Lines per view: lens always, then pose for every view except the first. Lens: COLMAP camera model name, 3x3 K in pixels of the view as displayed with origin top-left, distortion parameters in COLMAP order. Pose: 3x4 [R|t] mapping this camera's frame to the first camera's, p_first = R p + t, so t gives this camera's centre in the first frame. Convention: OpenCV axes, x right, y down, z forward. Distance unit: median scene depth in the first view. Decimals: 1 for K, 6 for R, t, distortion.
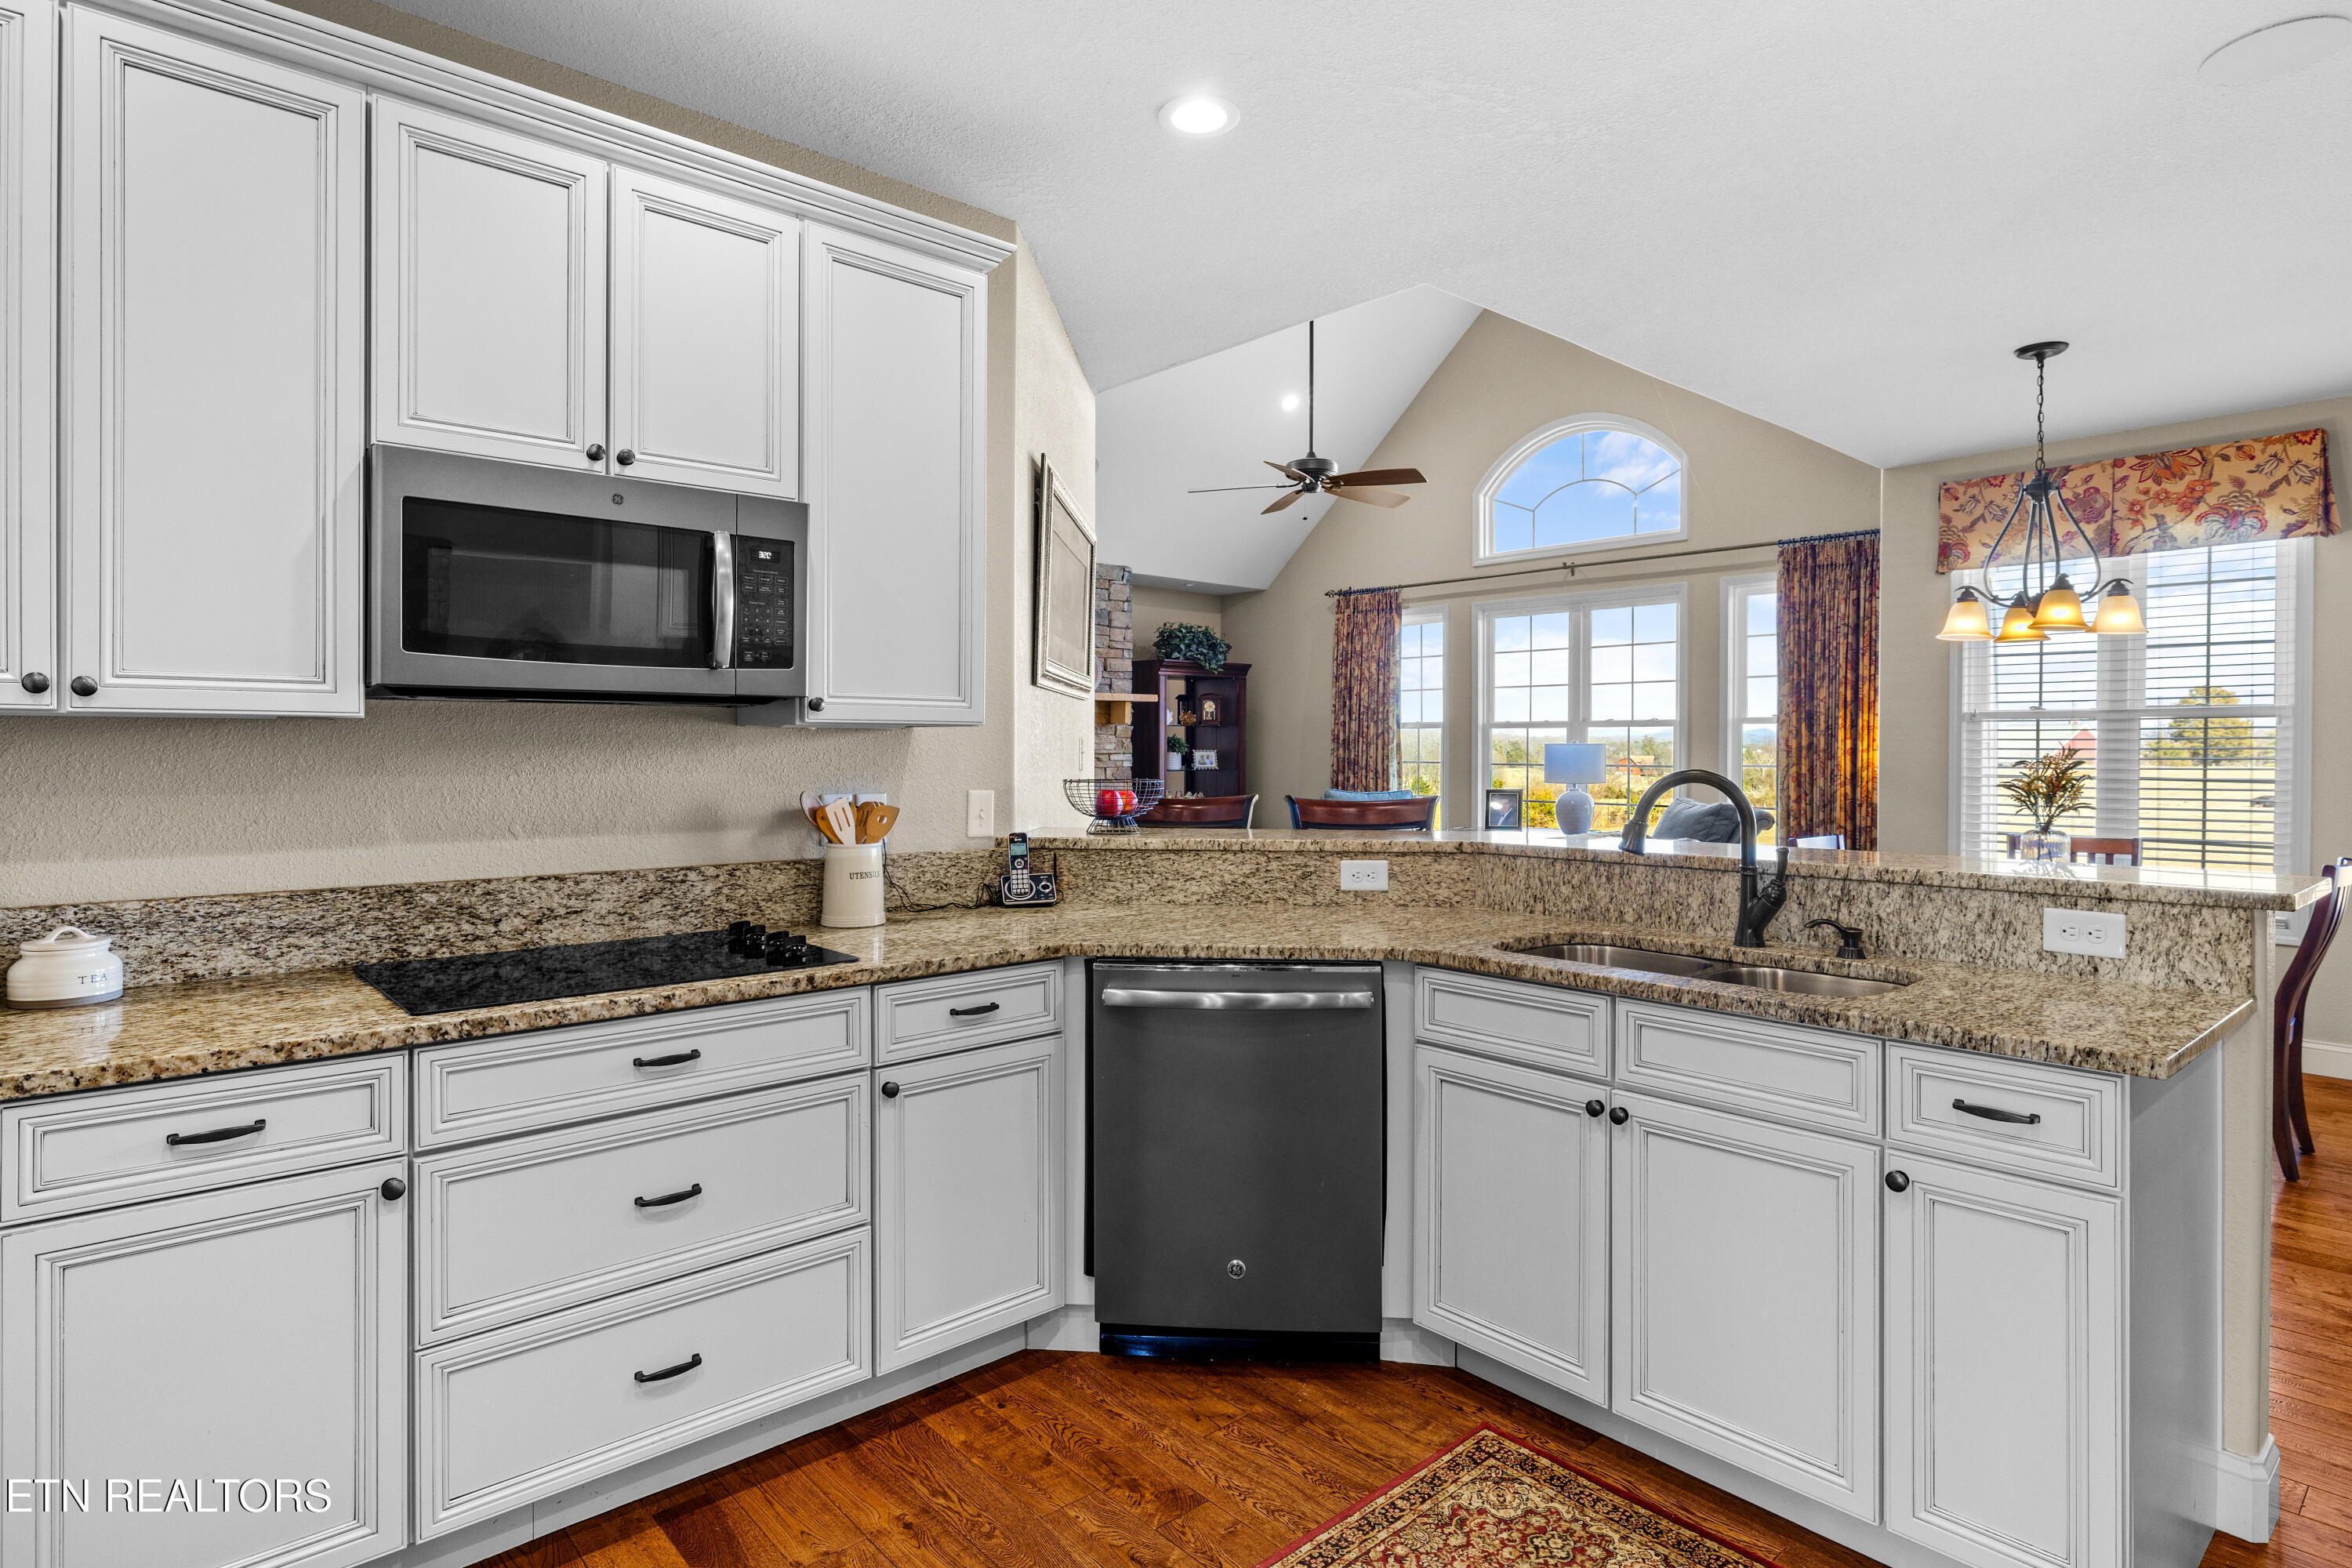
lens RADIAL K [[1235.5, 0, 1185.2], [0, 1235.5, 760.7], [0, 0, 1]] dist [0.003106, 0.000233]
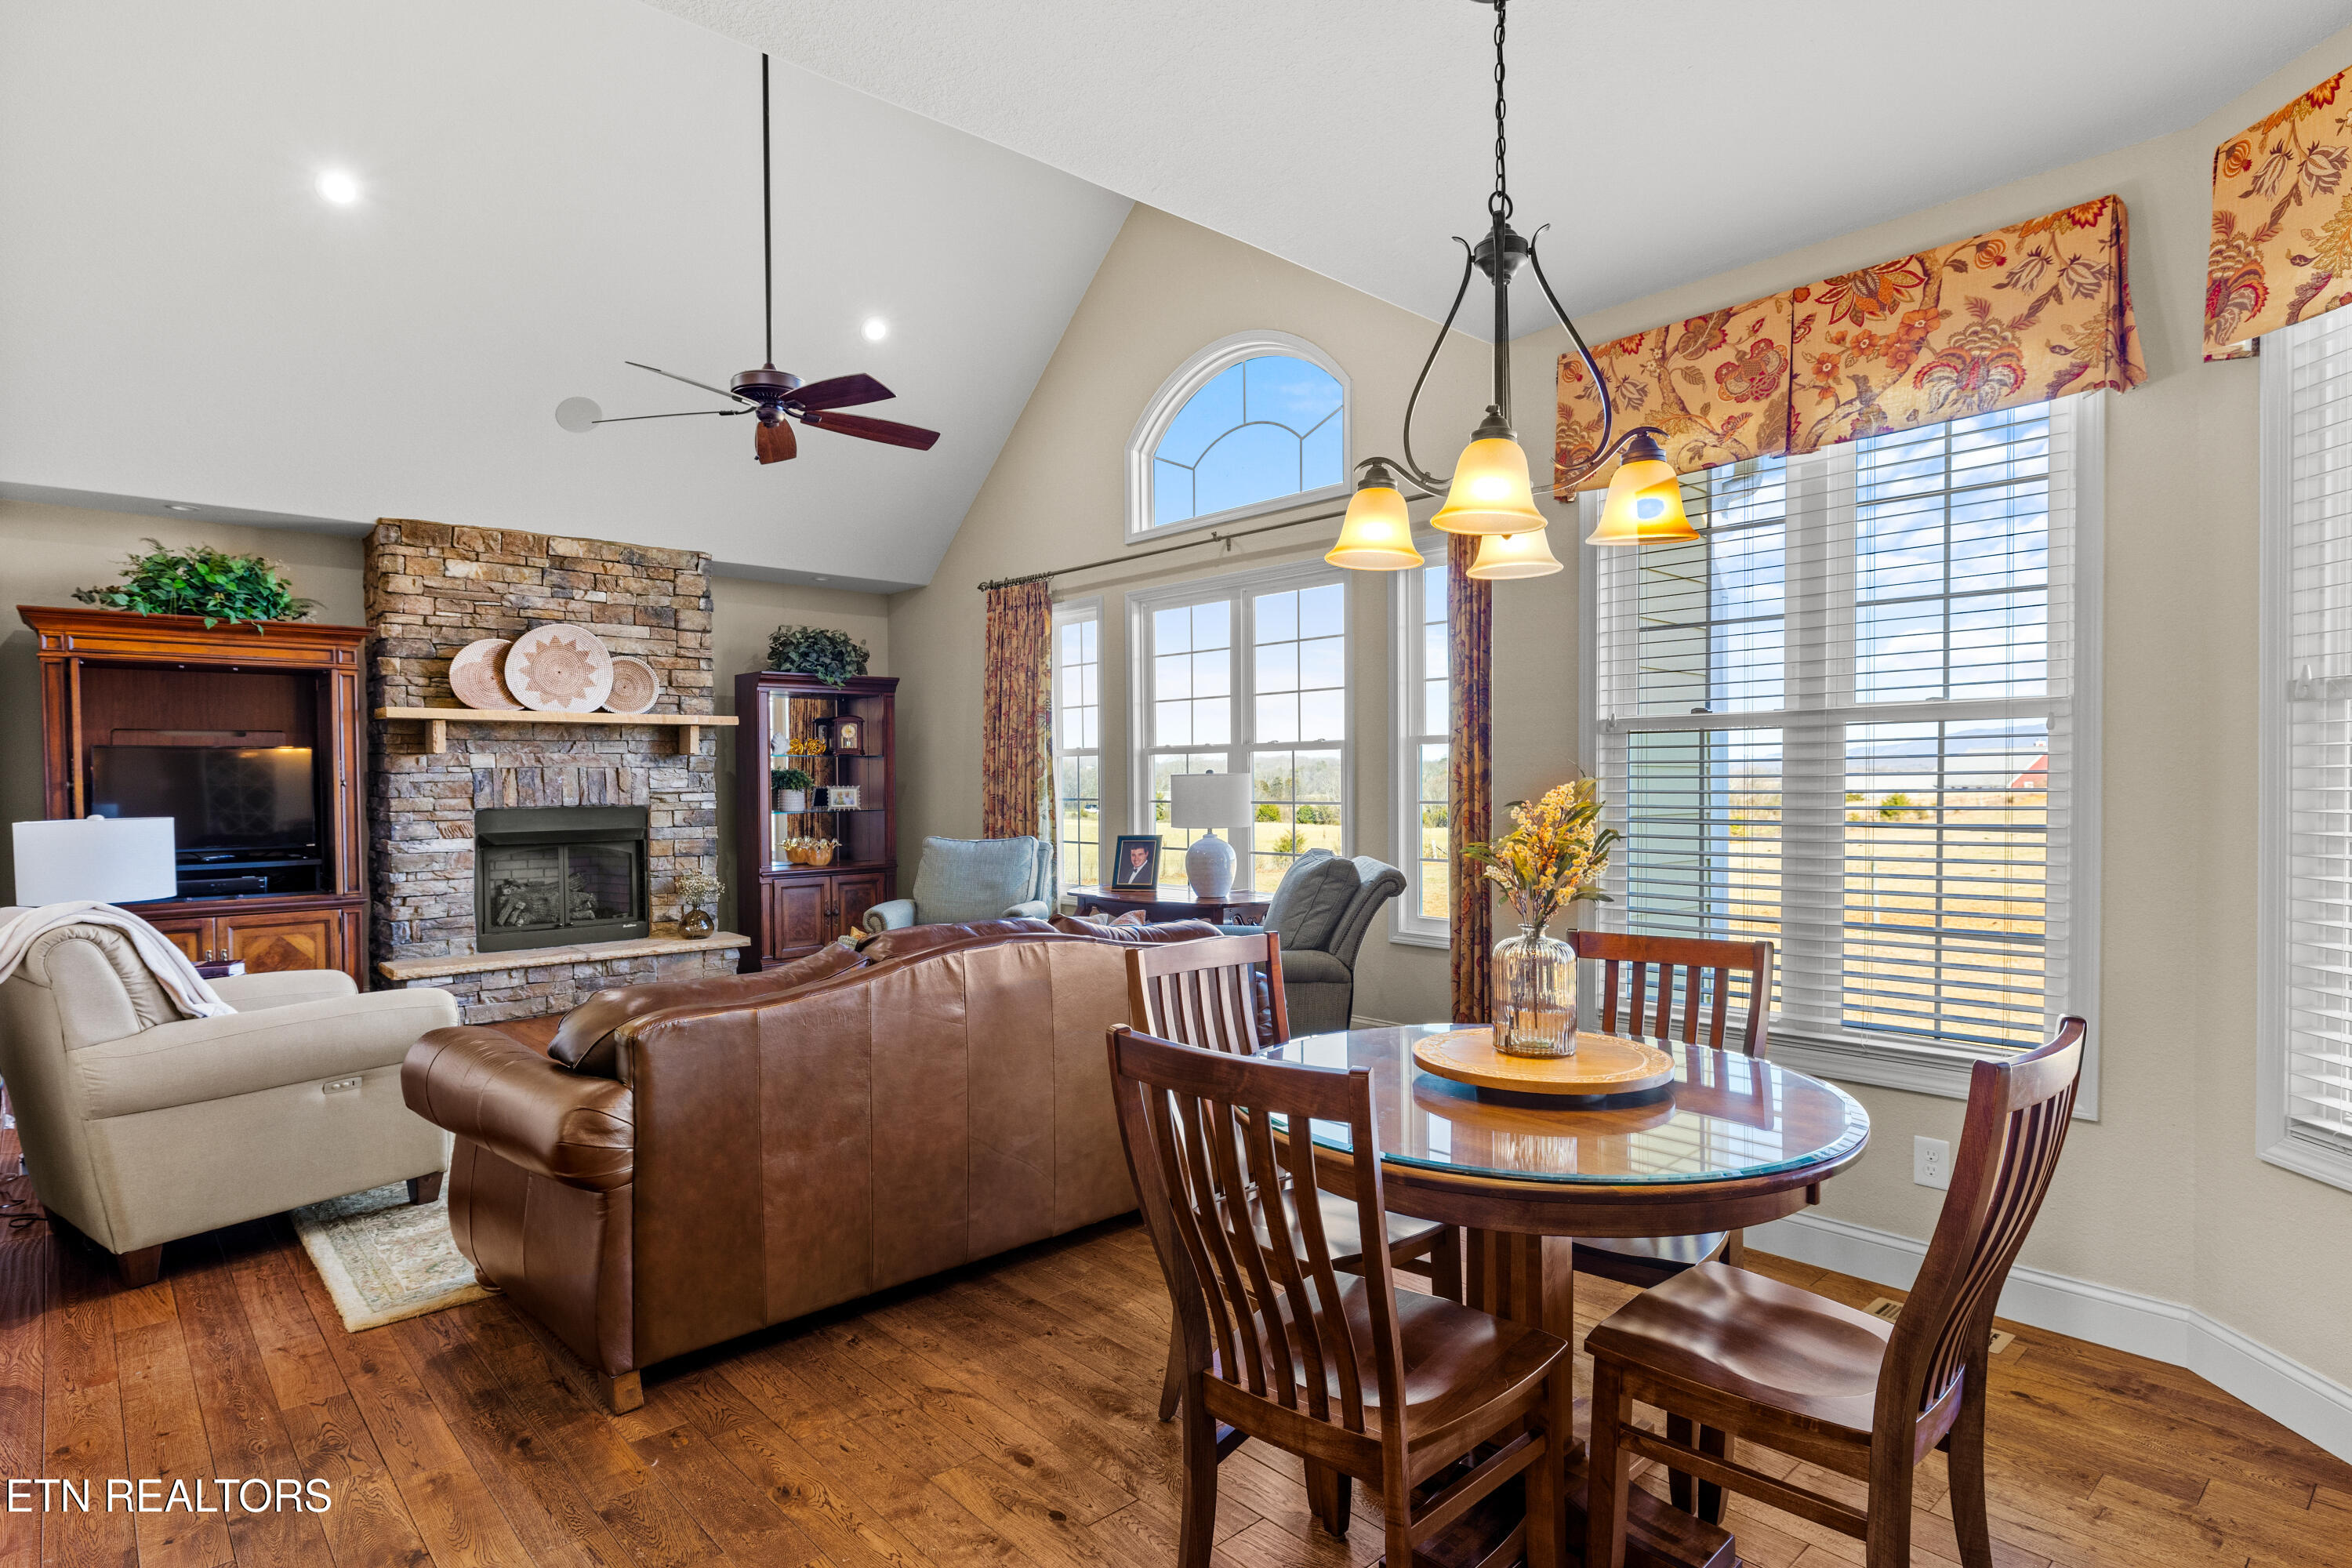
lens RADIAL K [[1235.5, 0, 1163.4], [0, 1235.5, 798.4], [0, 0, 1]] dist [0.003106, 0.000233]
pose [[0.999949, -0.009551, 0.003135, 0.430515], [0.009540, 0.999948, 0.003688, -0.003262], [-0.003170, -0.003658, 0.999988, 0.393130]]
